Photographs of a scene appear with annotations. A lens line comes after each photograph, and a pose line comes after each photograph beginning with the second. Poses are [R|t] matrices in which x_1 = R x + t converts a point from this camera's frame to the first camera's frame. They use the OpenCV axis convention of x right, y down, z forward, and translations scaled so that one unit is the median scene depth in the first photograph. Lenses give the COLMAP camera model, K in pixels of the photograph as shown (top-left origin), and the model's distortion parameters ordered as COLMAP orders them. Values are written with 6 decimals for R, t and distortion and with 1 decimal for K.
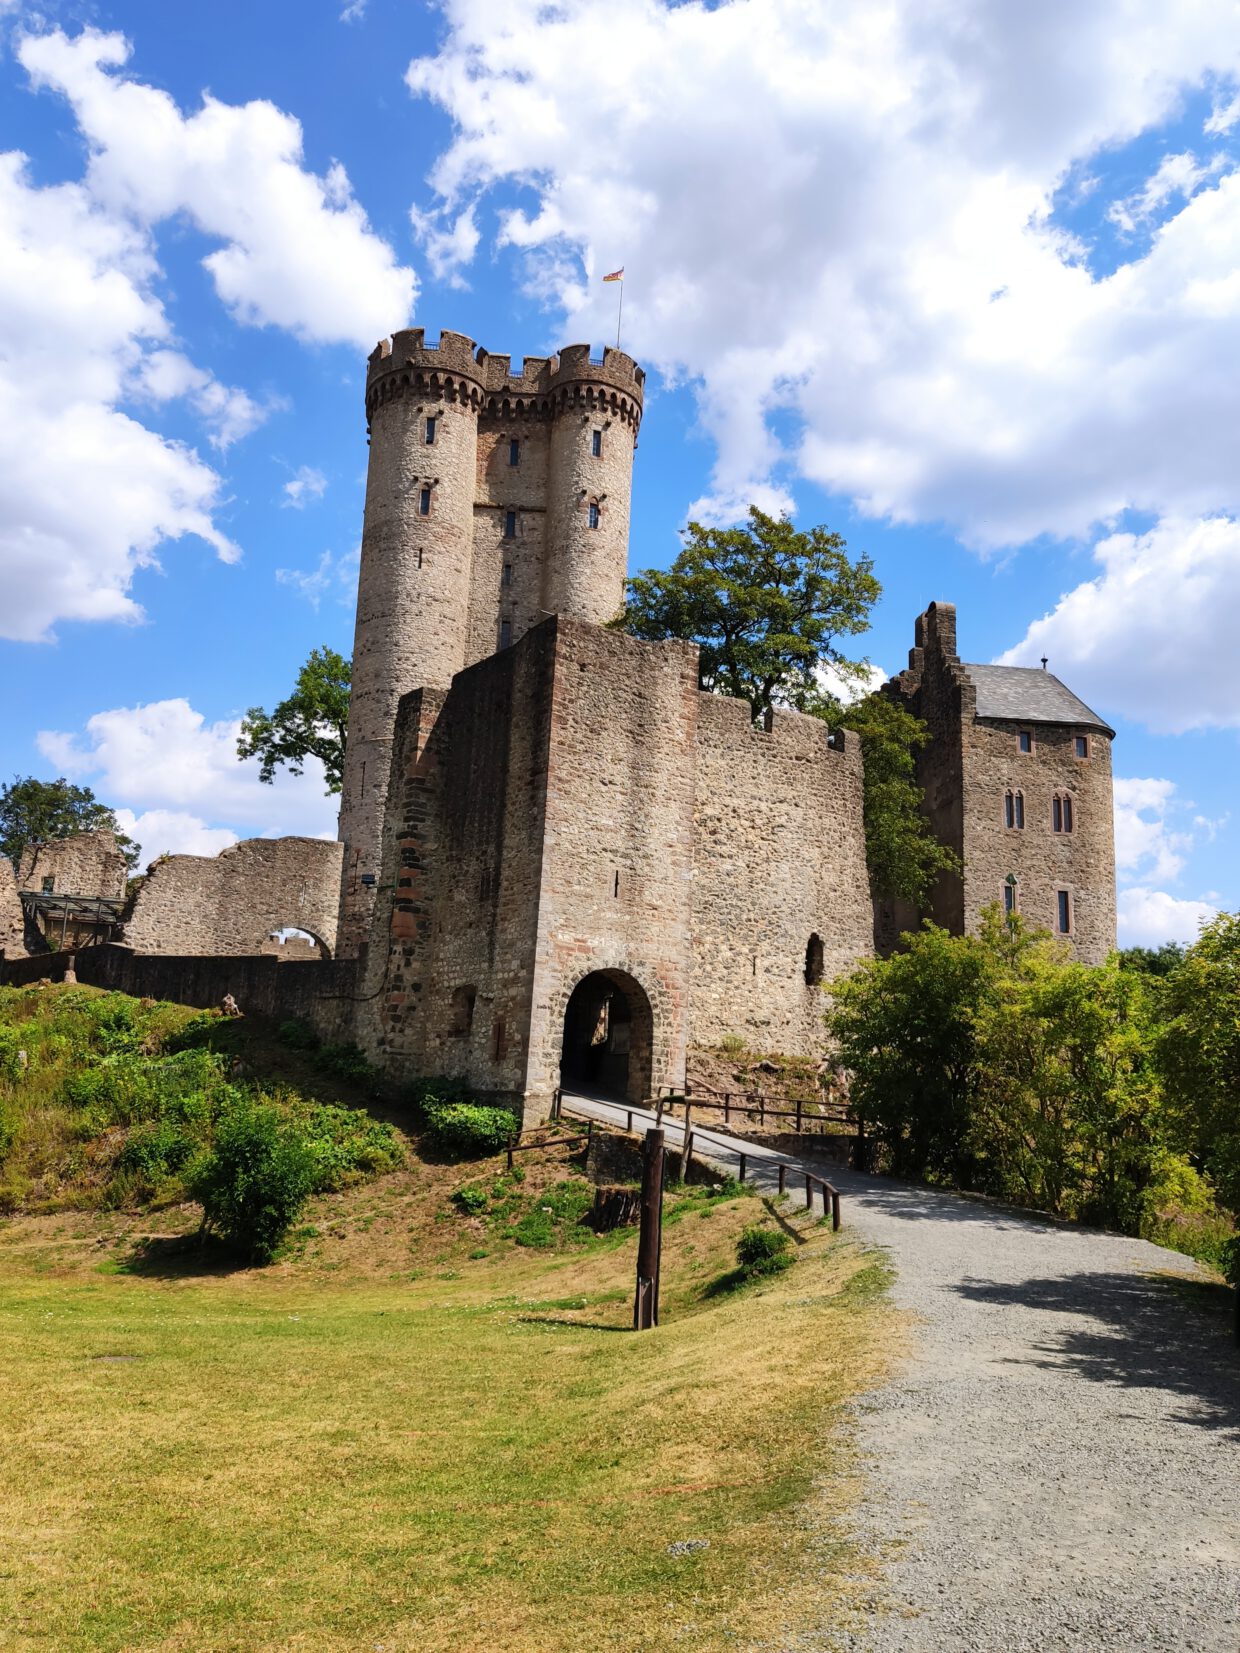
lens RADIAL K [[1263.0, 0, 621.7], [0, 1263.0, 813.1], [0, 0, 1]] dist [0.038753, -0.002299]
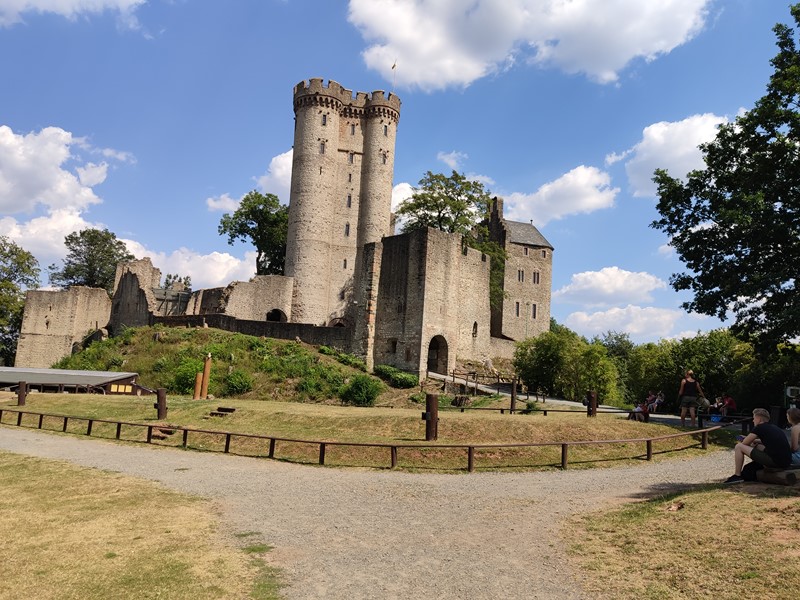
lens RADIAL K [[611.3, 0, 398.1], [0, 611.3, 304.3], [0, 0, 1]] dist [0.038753, -0.002299]
pose [[0.977718, 0.038709, 0.206324, -0.254091], [-0.061339, 0.992638, 0.104441, -0.067738], [-0.200762, -0.114770, 0.972894, -0.310410]]
